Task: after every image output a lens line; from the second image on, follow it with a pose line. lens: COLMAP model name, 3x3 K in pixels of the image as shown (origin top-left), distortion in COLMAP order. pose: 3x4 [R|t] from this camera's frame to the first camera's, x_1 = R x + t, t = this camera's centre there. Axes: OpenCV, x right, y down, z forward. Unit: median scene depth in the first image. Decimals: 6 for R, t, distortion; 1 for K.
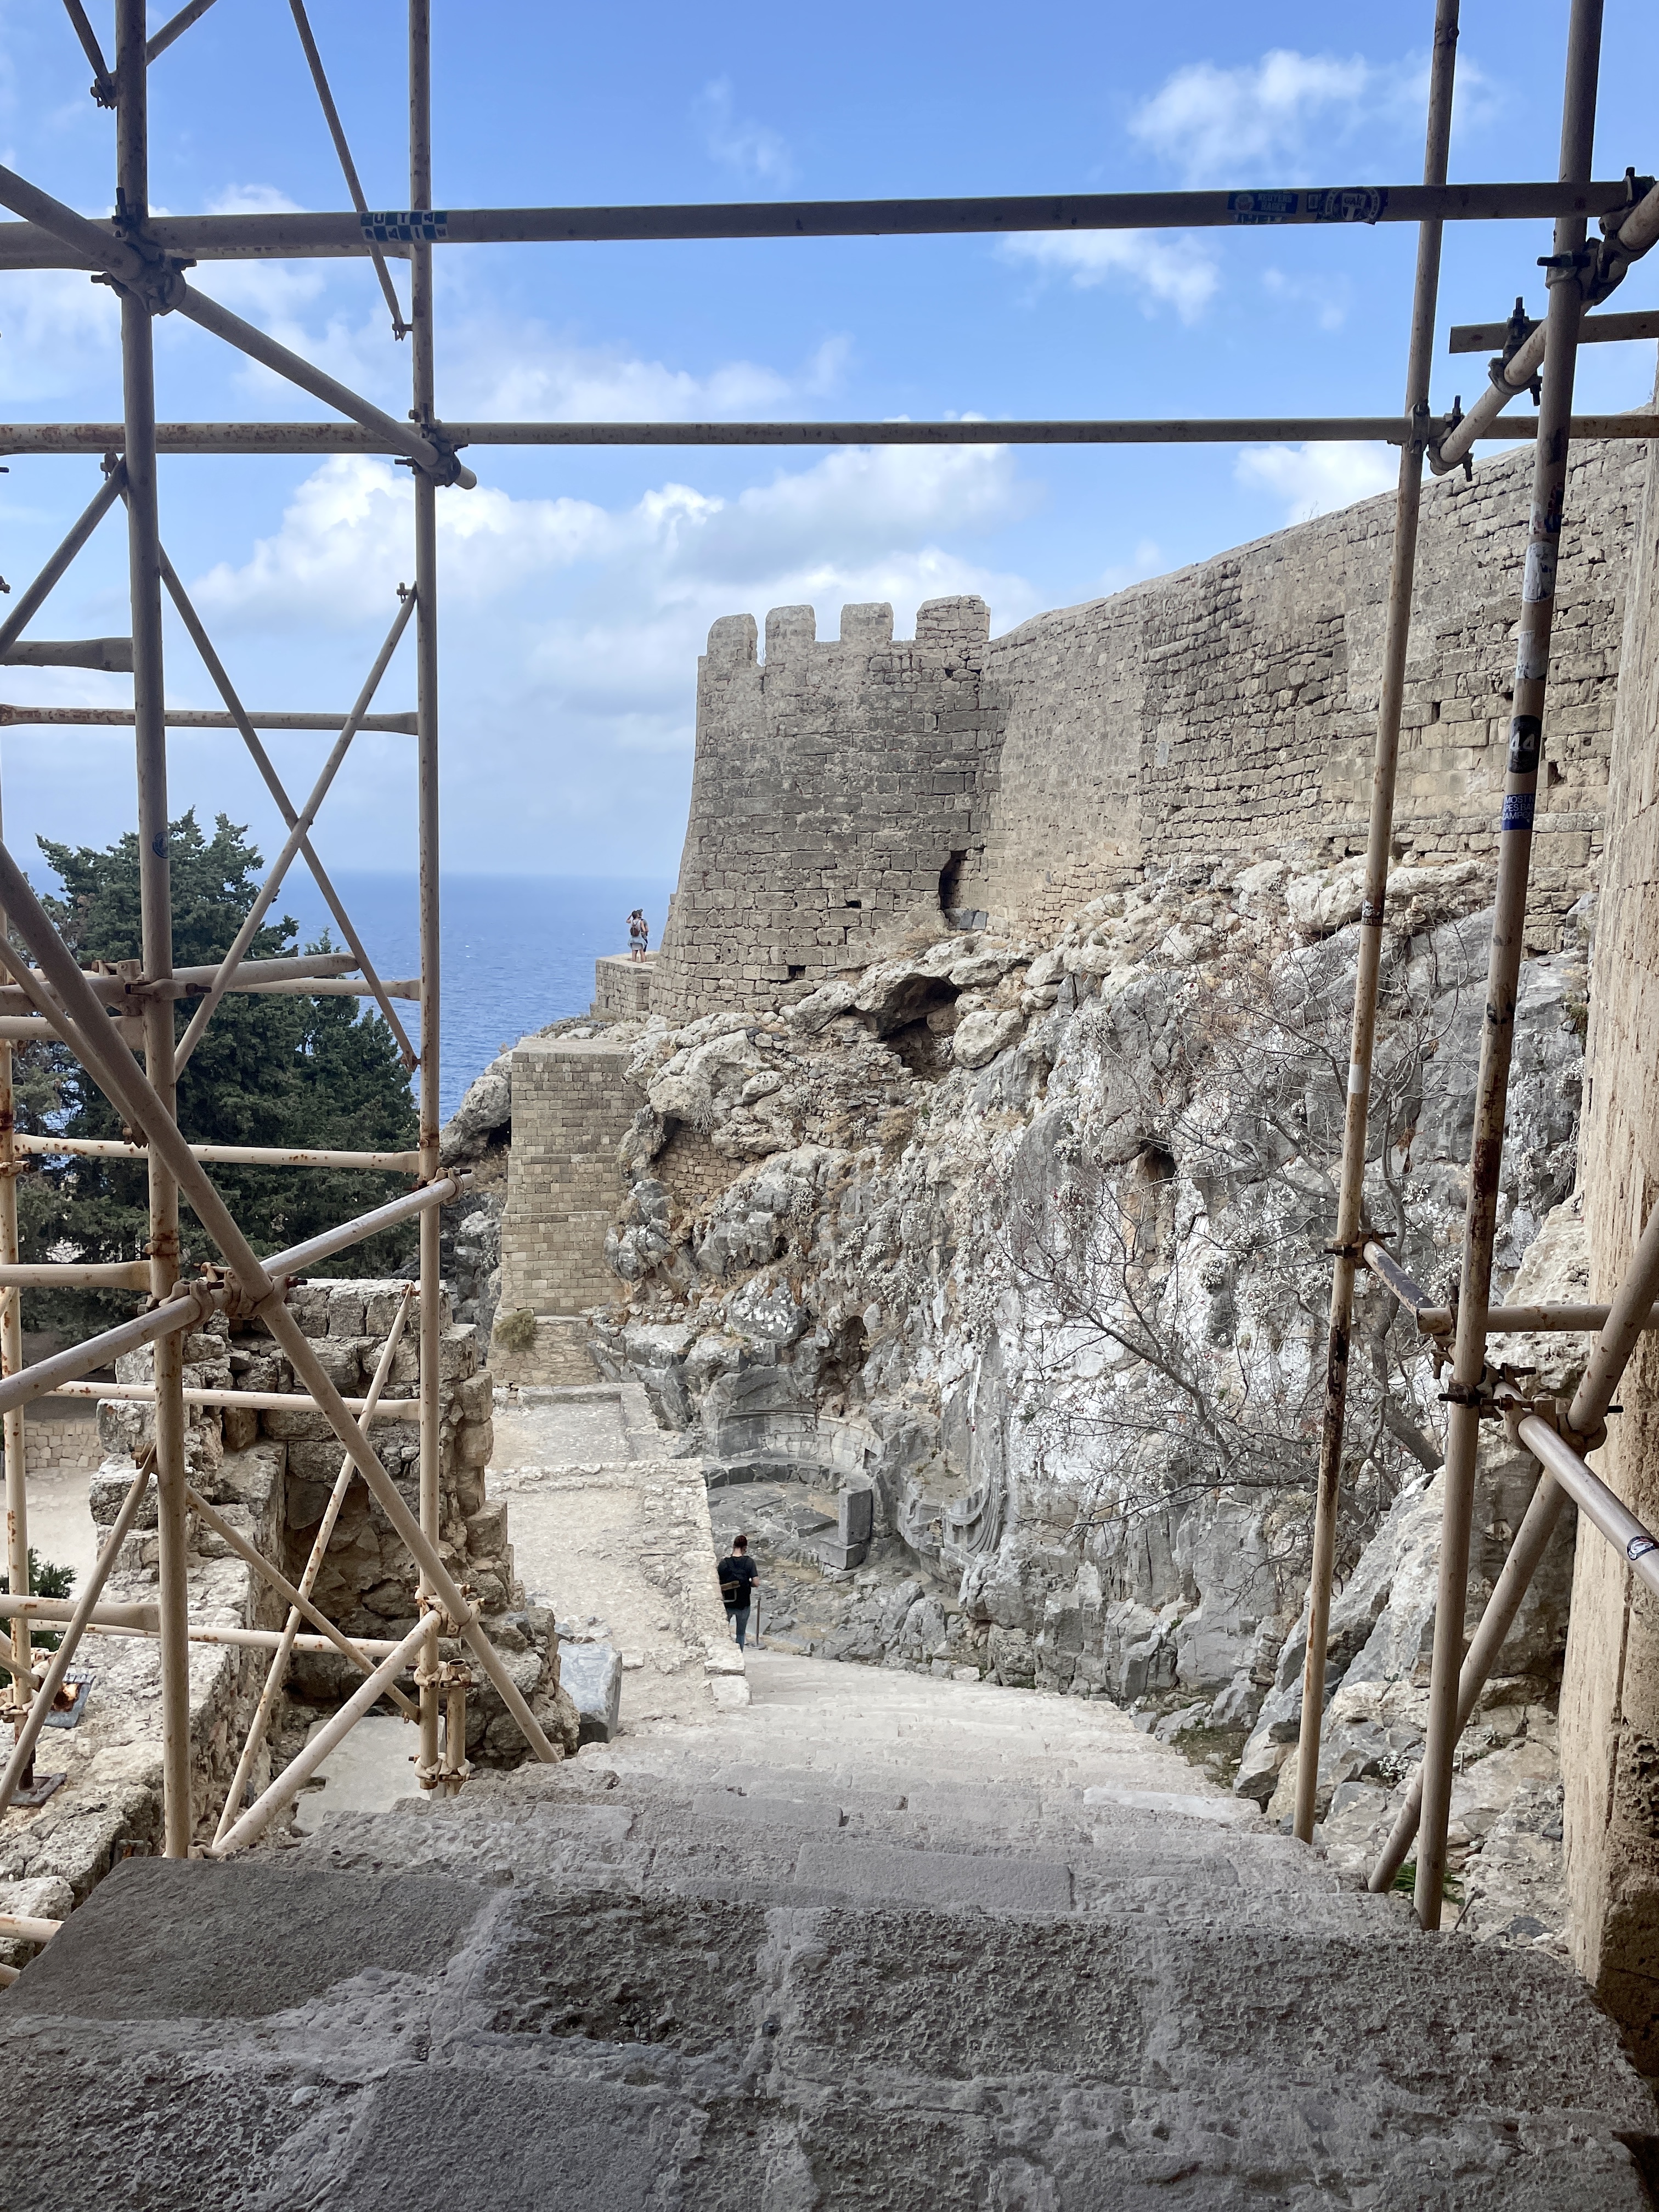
lens RADIAL K [[1671.3, 0, 832.1], [0, 1671.3, 1105.8], [0, 0, 1]] dist [0.045151, -0.056328]
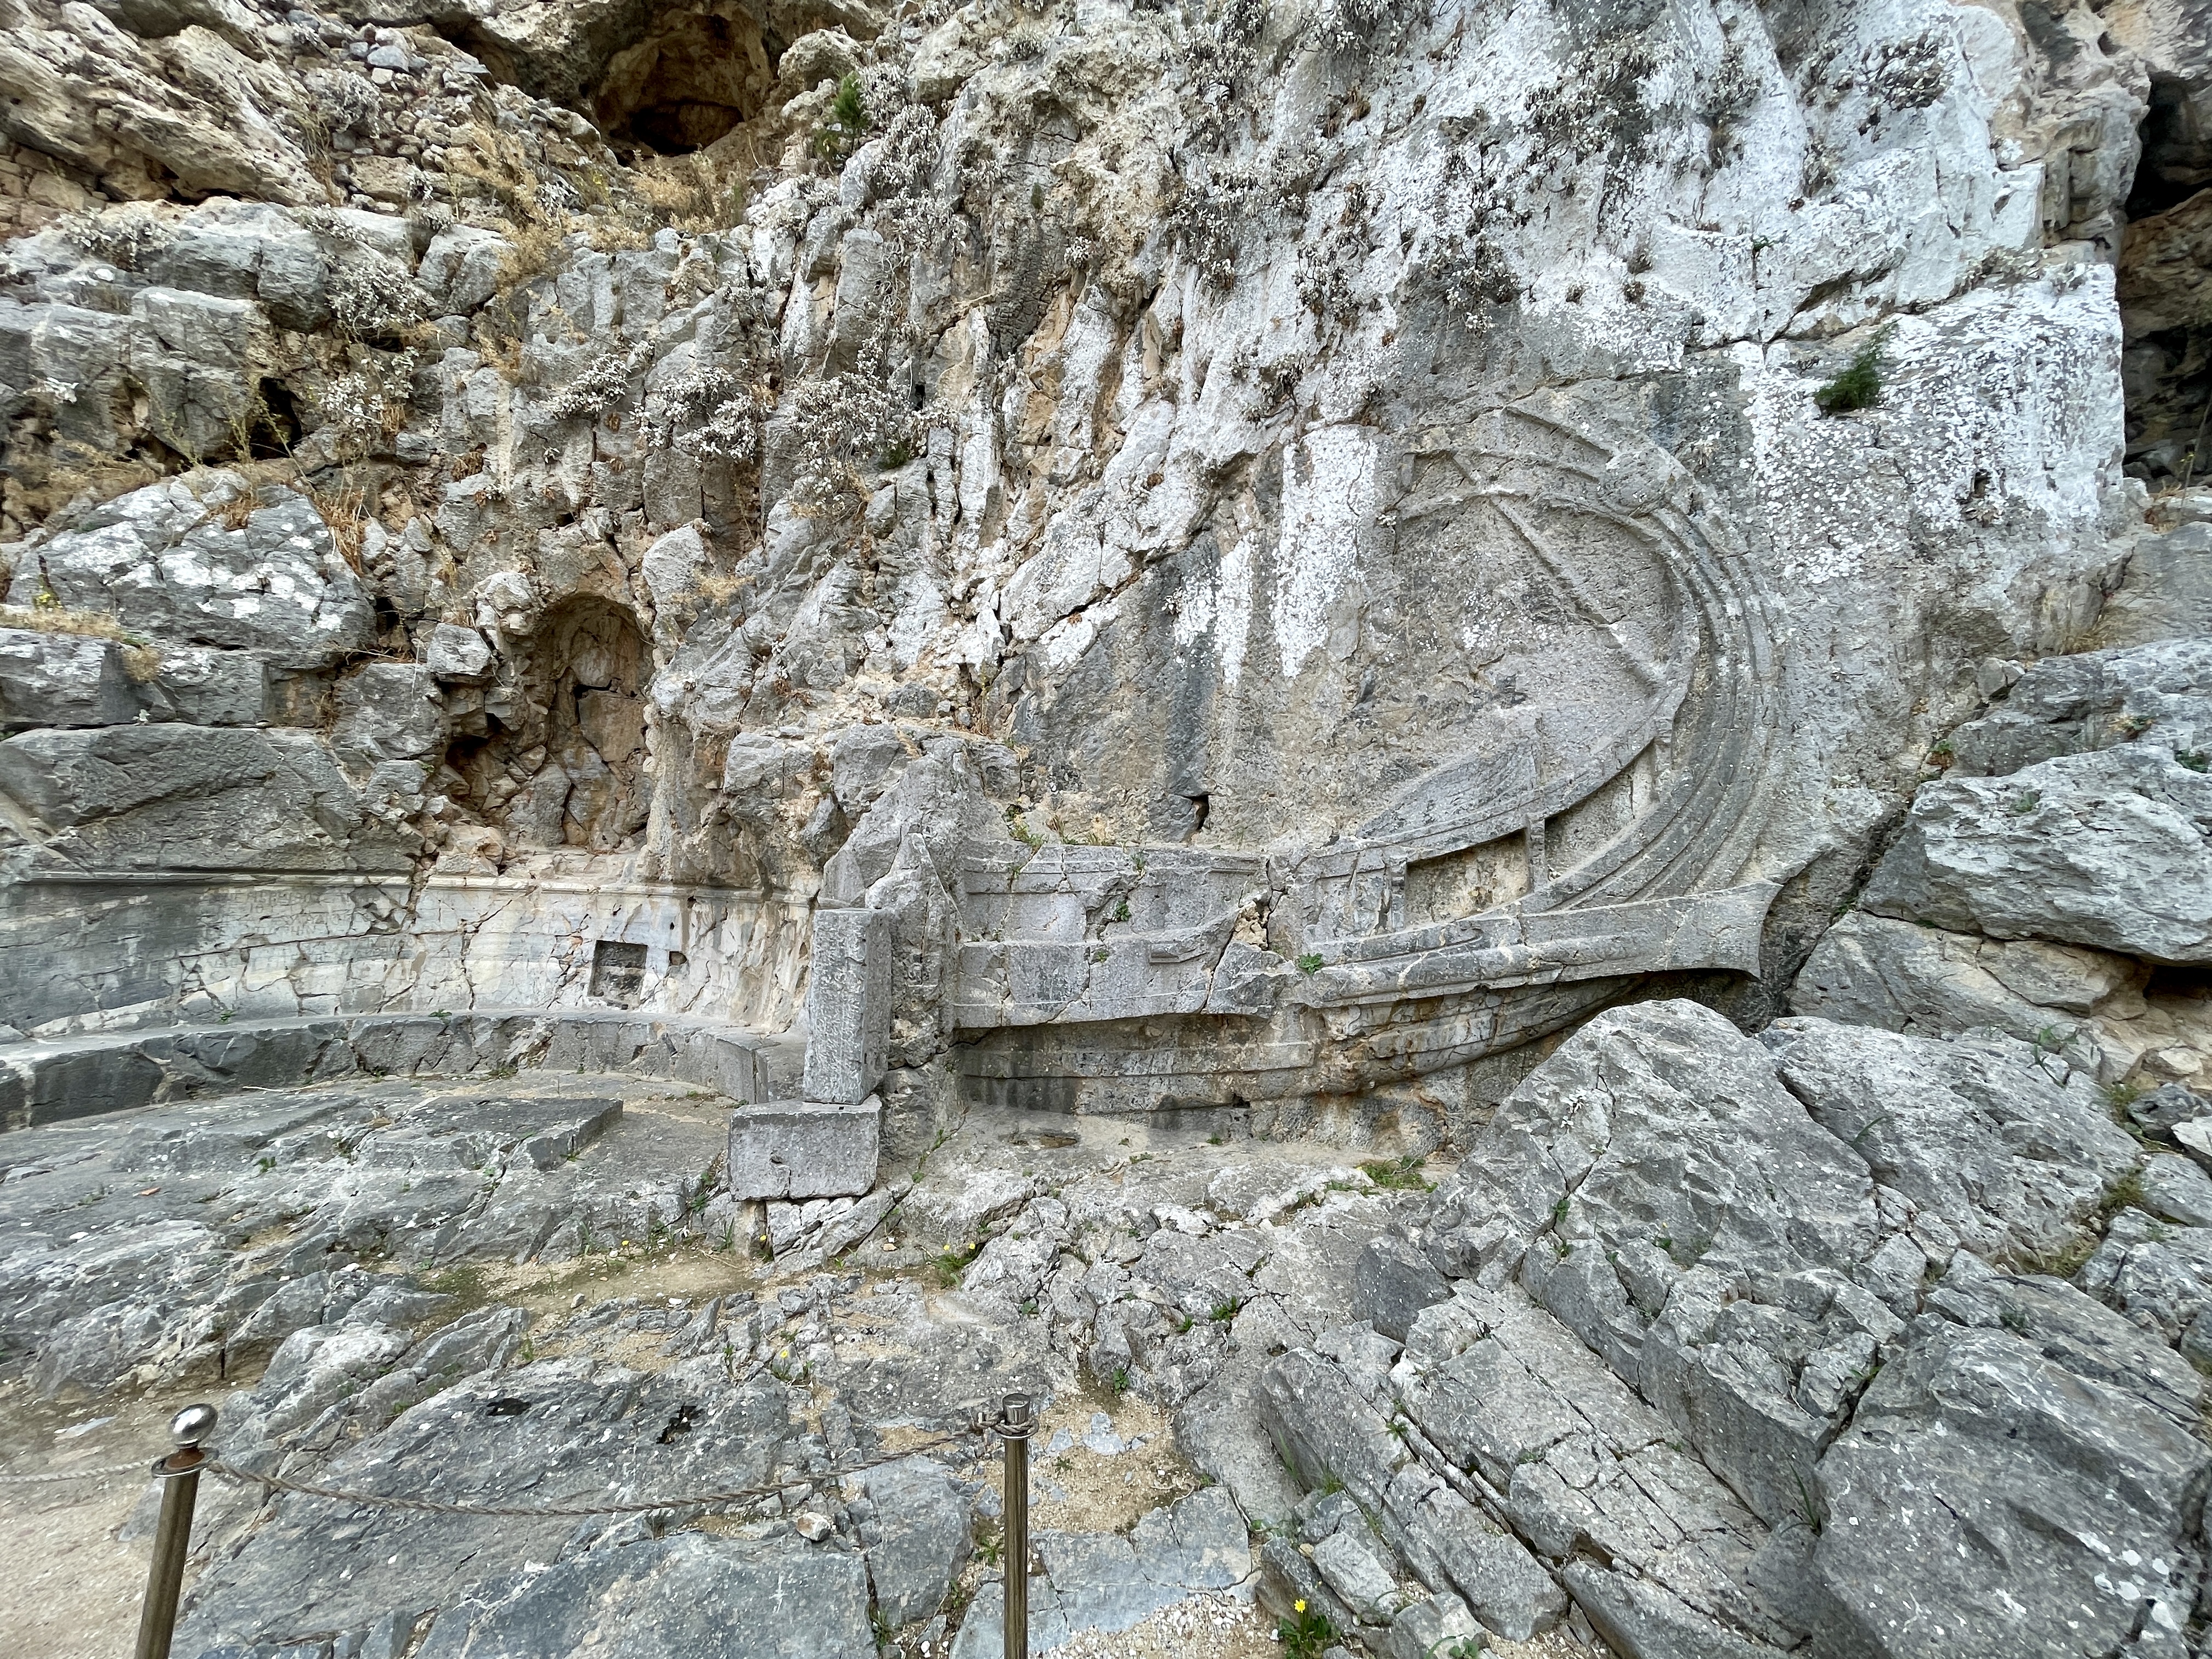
lens RADIAL K [[880.5, 0, 1148.9], [0, 880.5, 811.8], [0, 0, 1]] dist [0.002797, -0.001509]
pose [[0.578842, 0.040975, 0.814410, -0.073161], [0.085133, 0.990242, -0.110330, 0.205235], [-0.810984, 0.133197, 0.569705, 0.762678]]
